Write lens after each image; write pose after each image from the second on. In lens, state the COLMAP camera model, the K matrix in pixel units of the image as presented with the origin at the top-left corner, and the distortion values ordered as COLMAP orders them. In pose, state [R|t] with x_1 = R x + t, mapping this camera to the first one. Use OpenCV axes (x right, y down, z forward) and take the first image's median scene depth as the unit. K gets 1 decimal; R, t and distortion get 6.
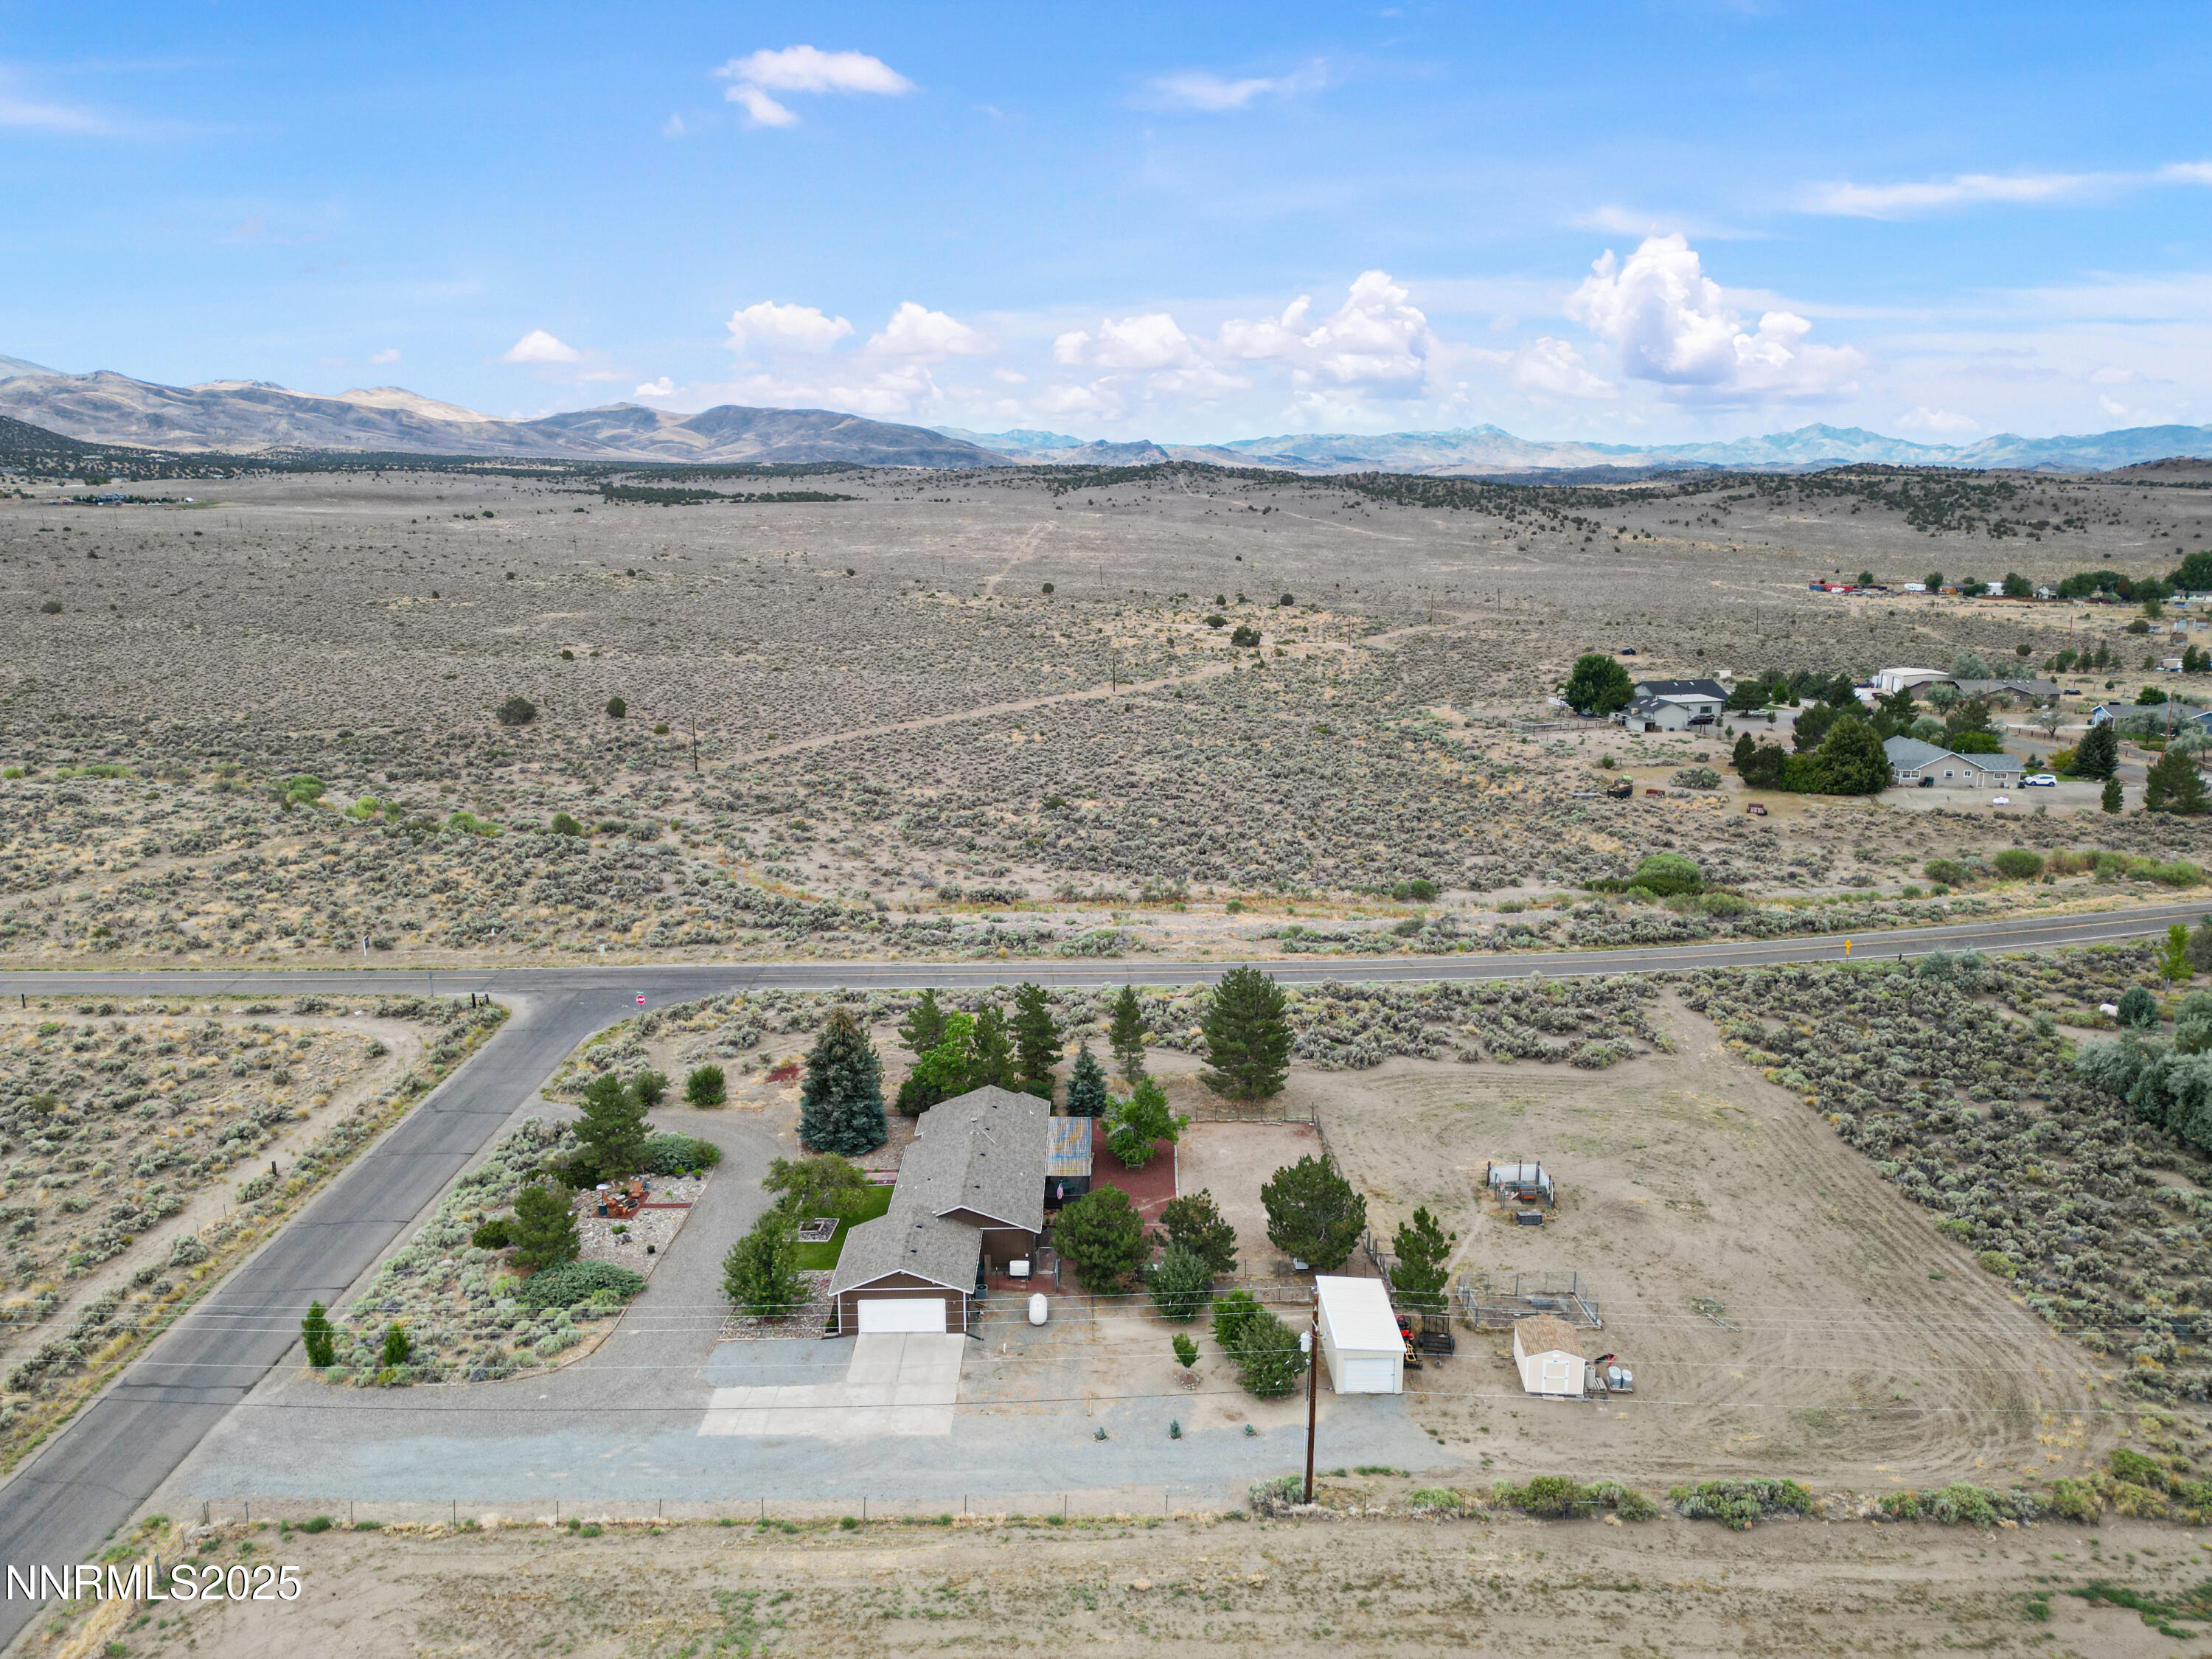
lens RADIAL K [[1543.0, 0, 1110.1], [0, 1543.0, 835.1], [0, 0, 1]] dist [0.083369, -0.087011]
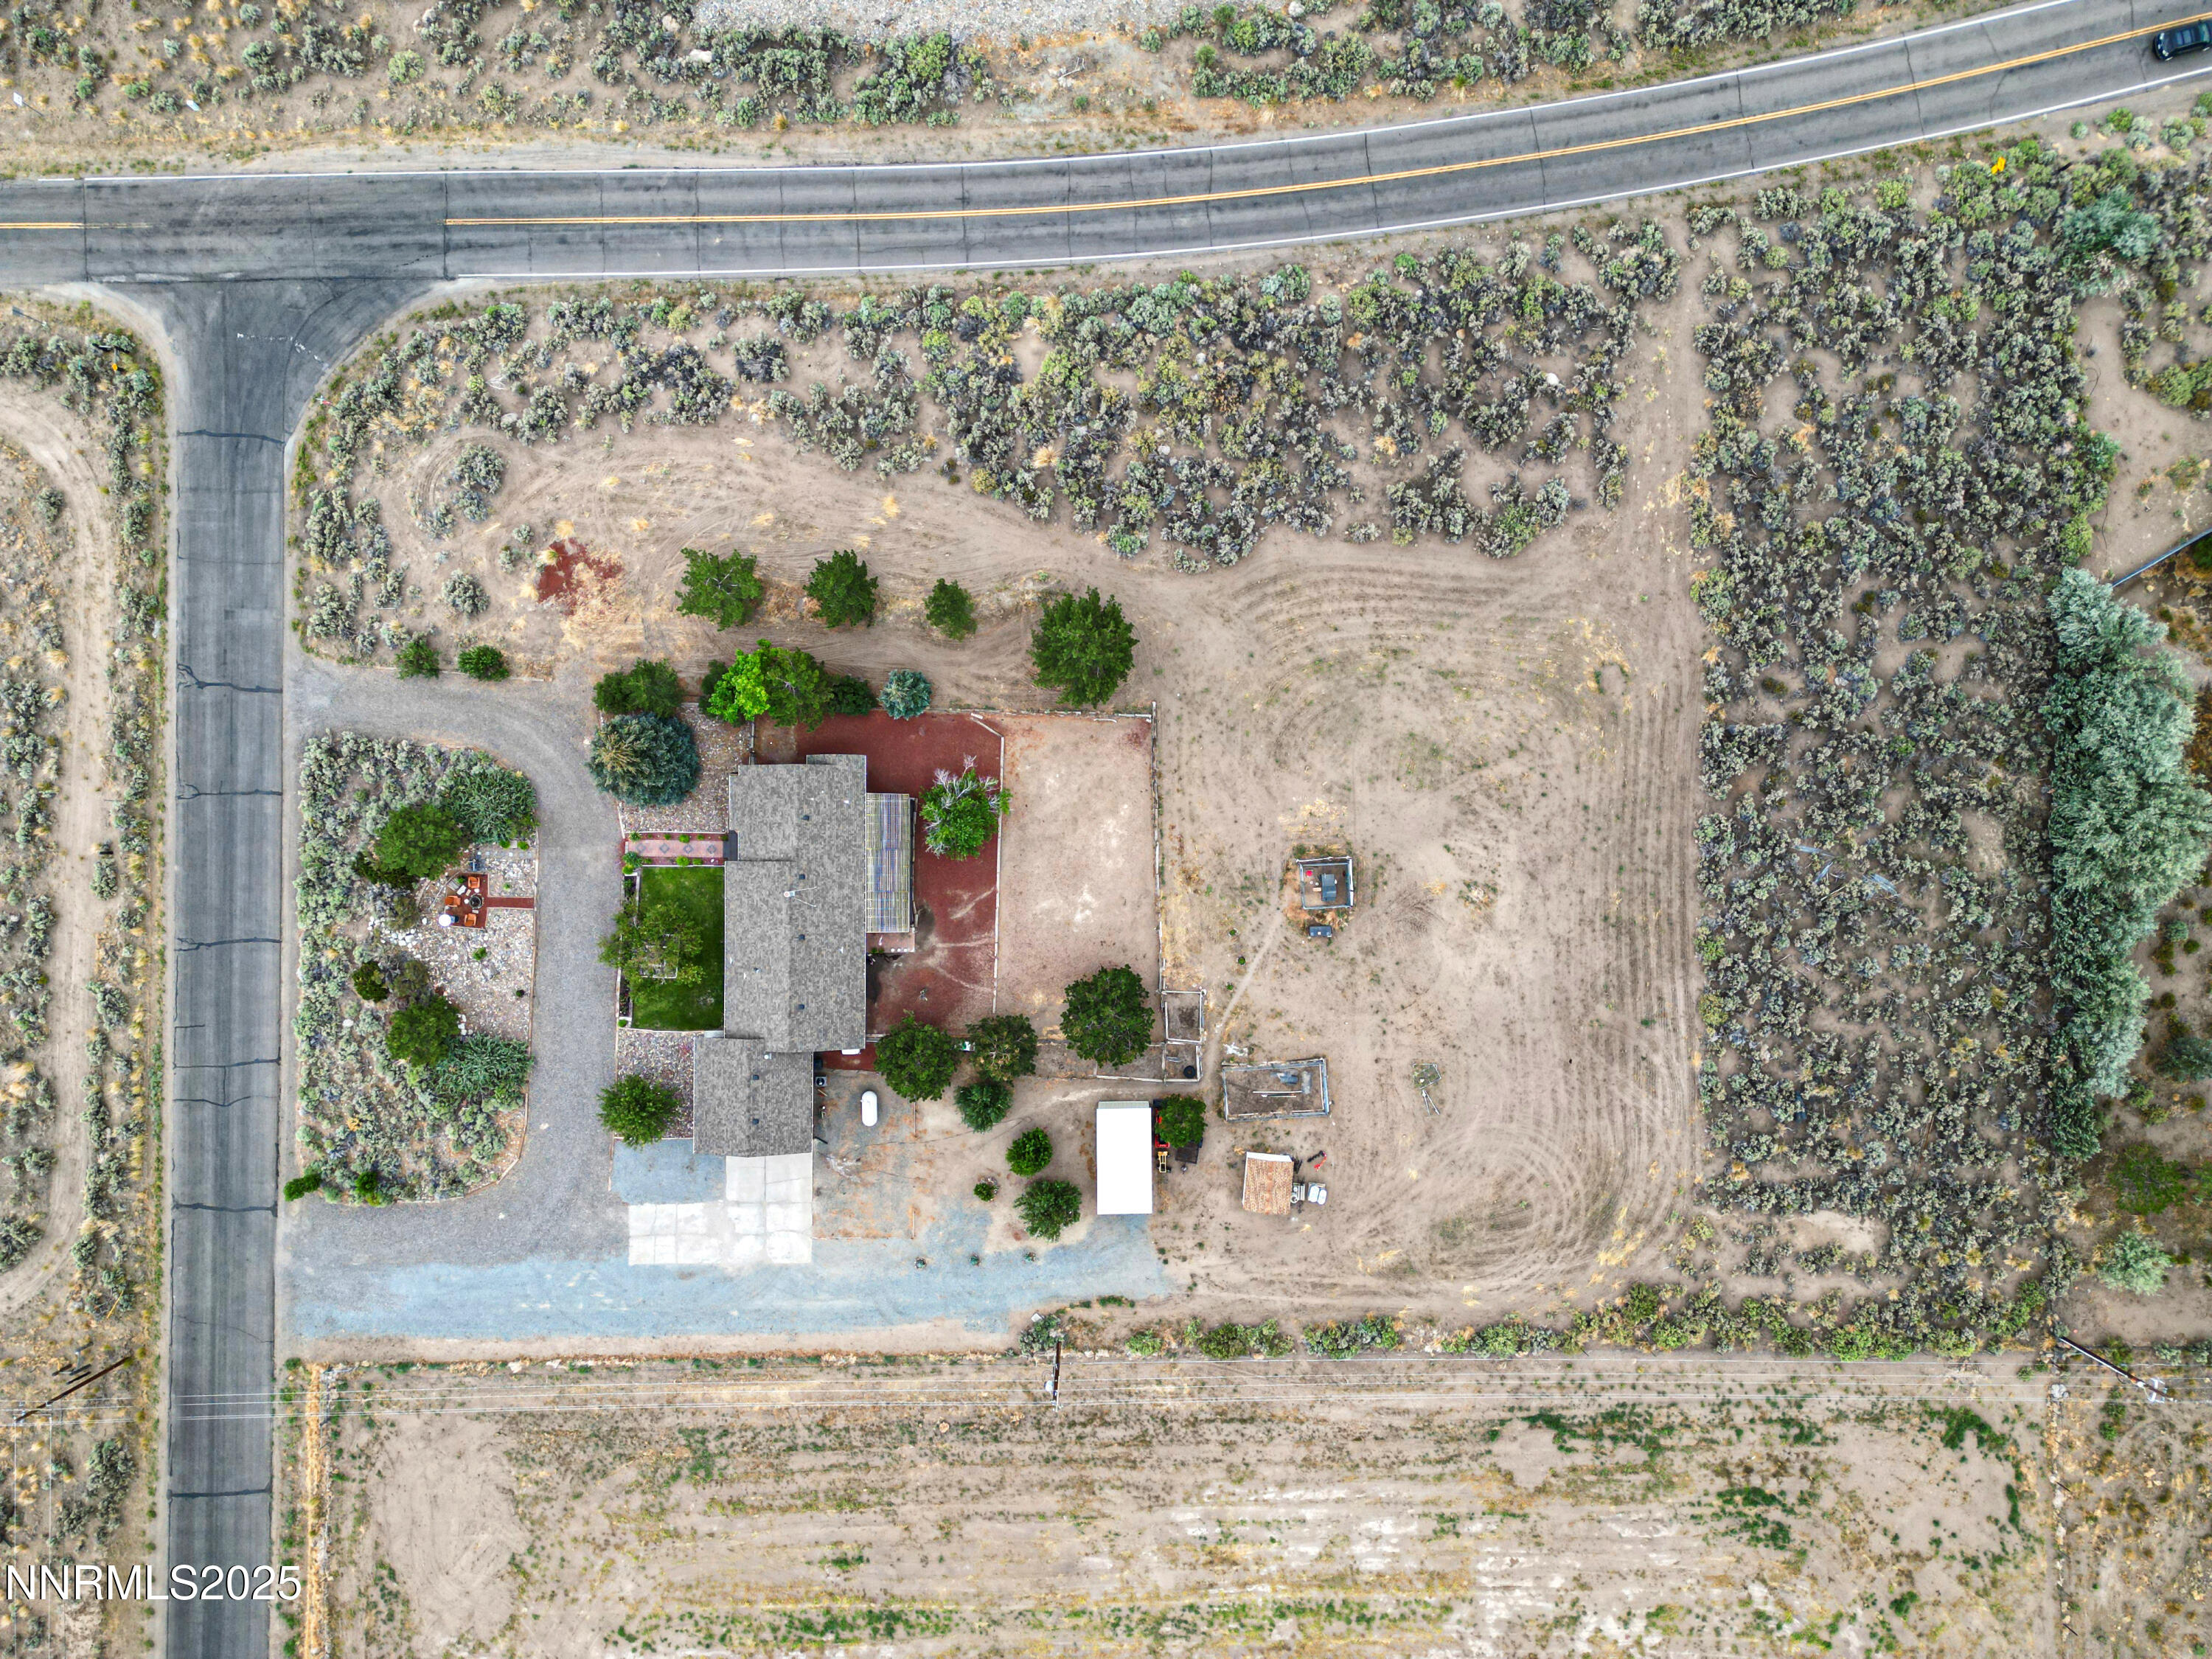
lens RADIAL K [[1543.0, 0, 1110.1], [0, 1543.0, 835.1], [0, 0, 1]] dist [0.083369, -0.087011]
pose [[0.999929, 0.010656, -0.005243, 0.161457], [0.002747, 0.221971, 0.975049, -1.020970], [0.011554, -0.974995, 0.221926, 1.036389]]
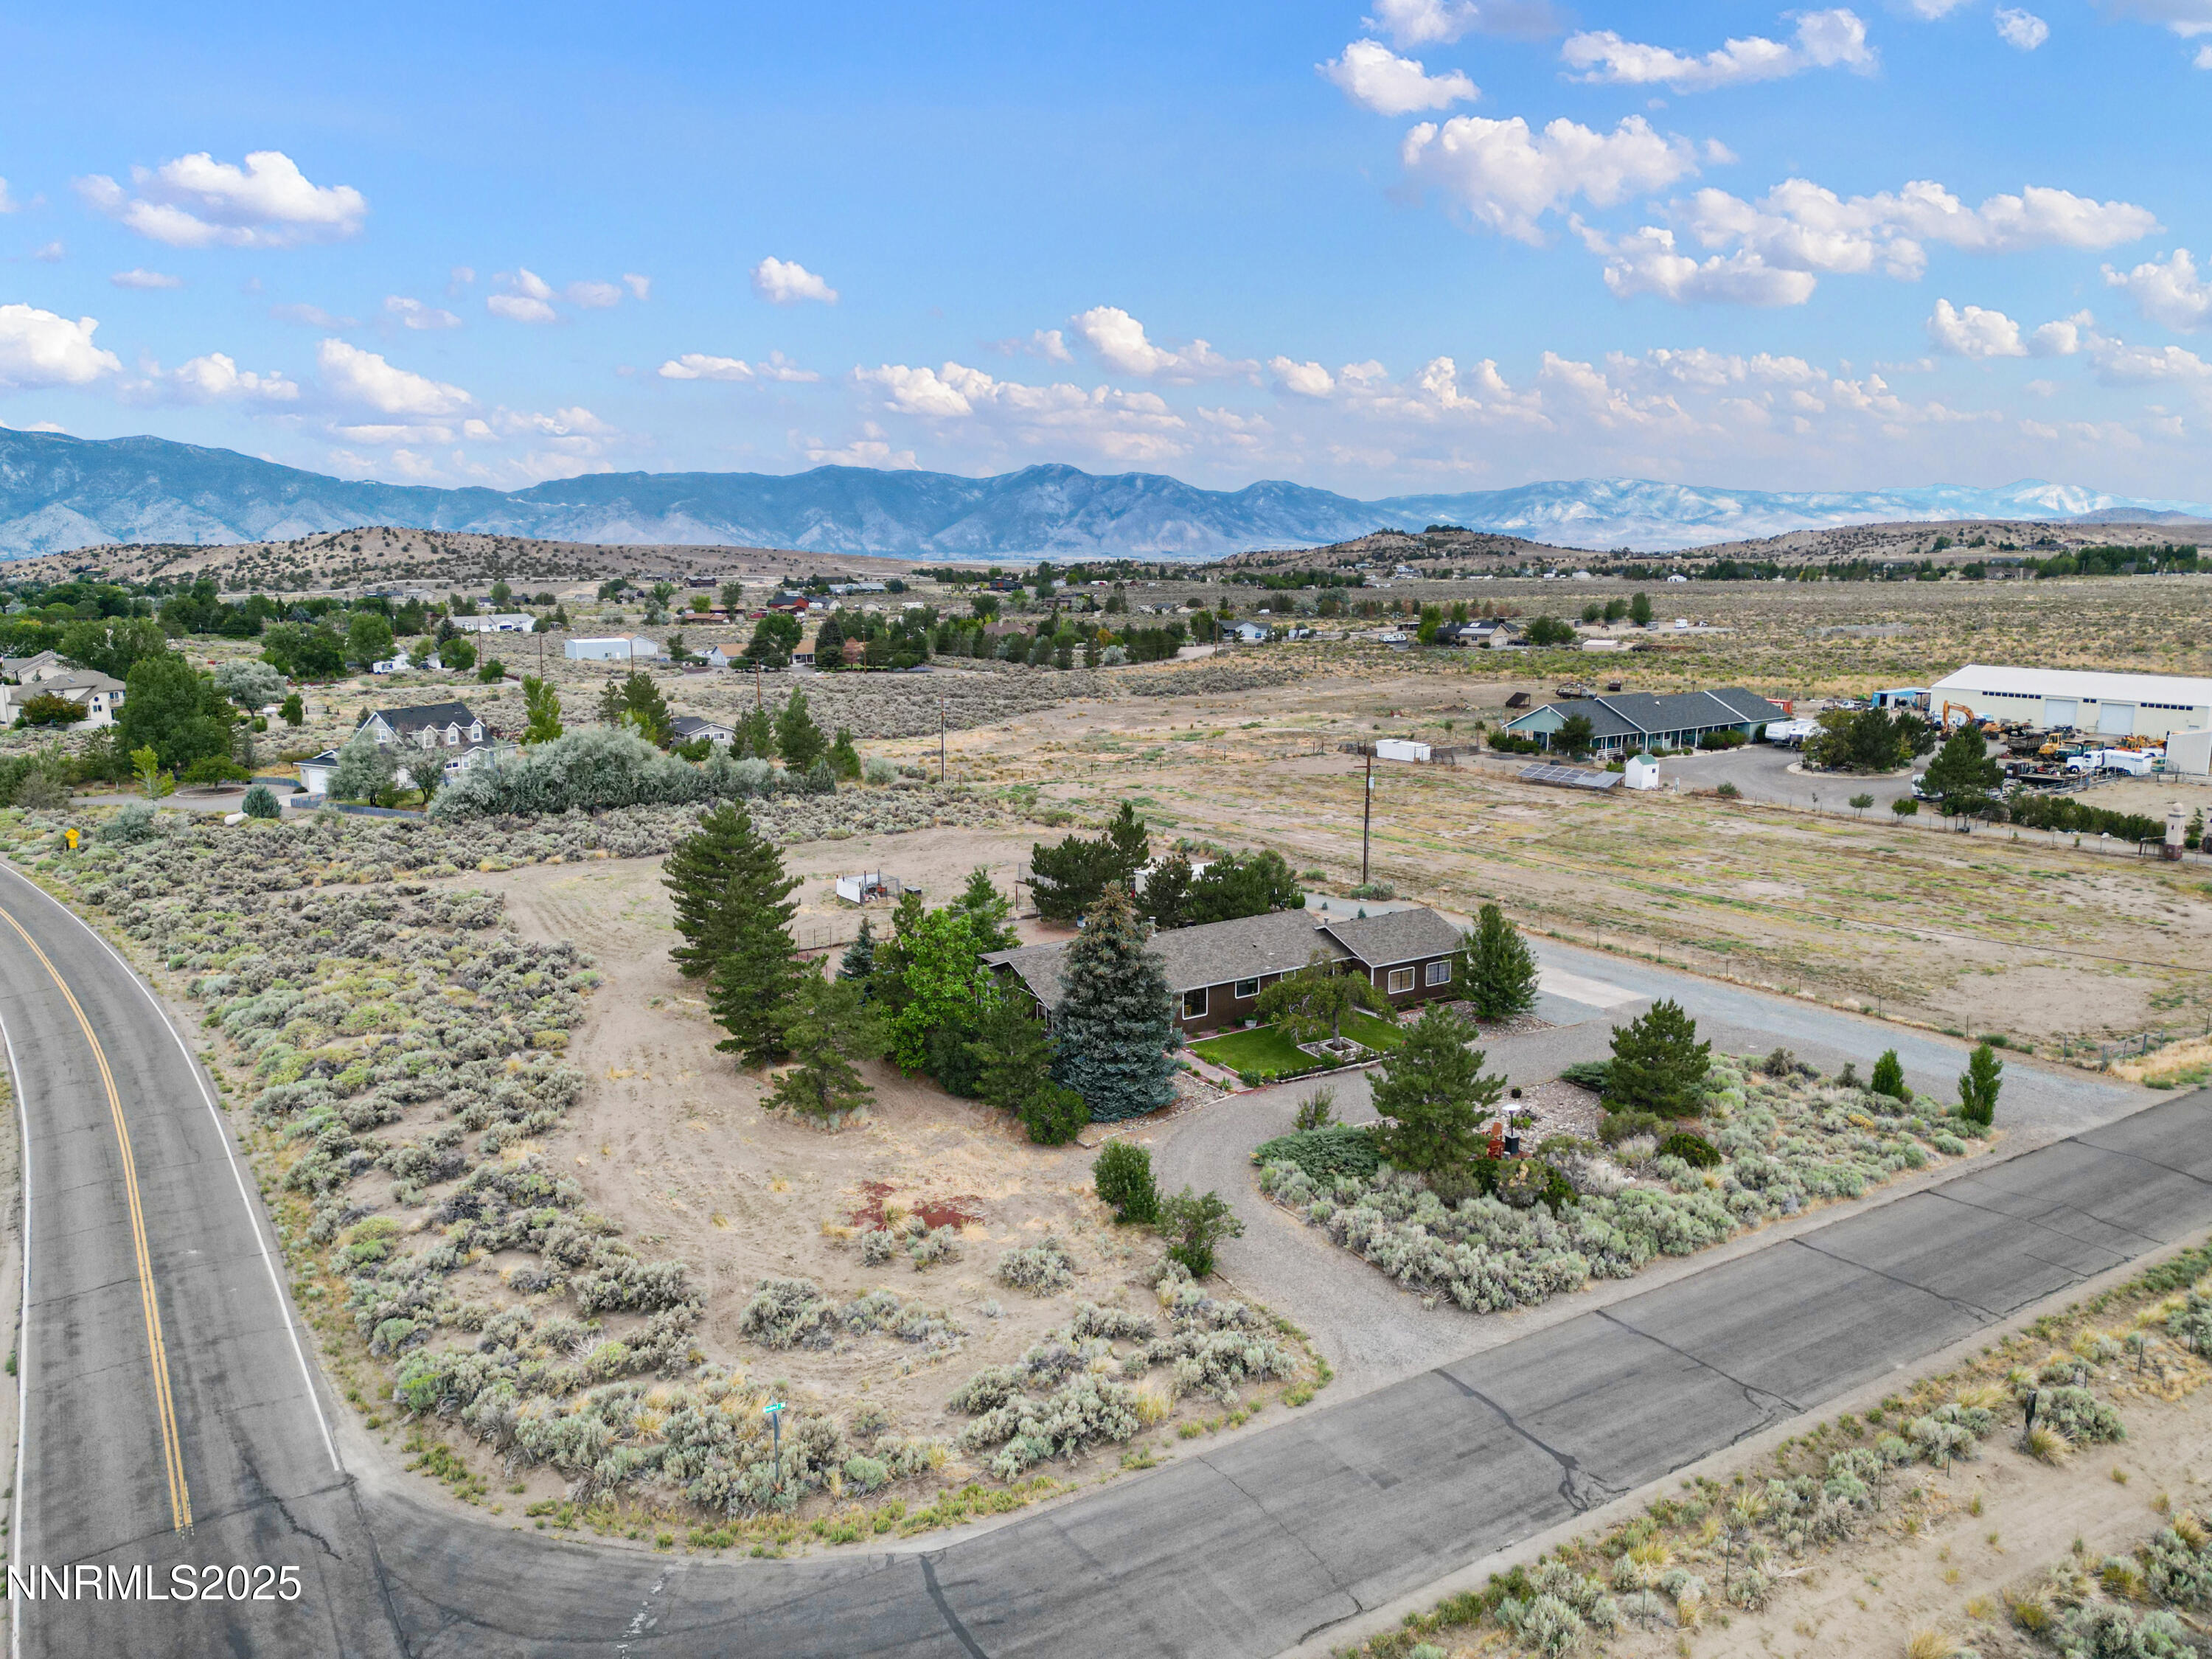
lens RADIAL K [[1543.0, 0, 1110.1], [0, 1543.0, 835.1], [0, 0, 1]] dist [0.083369, -0.087011]
pose [[-0.529576, -0.151524, 0.834619, -0.950120], [0.191116, 0.937306, 0.291432, -0.125179], [-0.826453, 0.313844, -0.467416, 1.758459]]
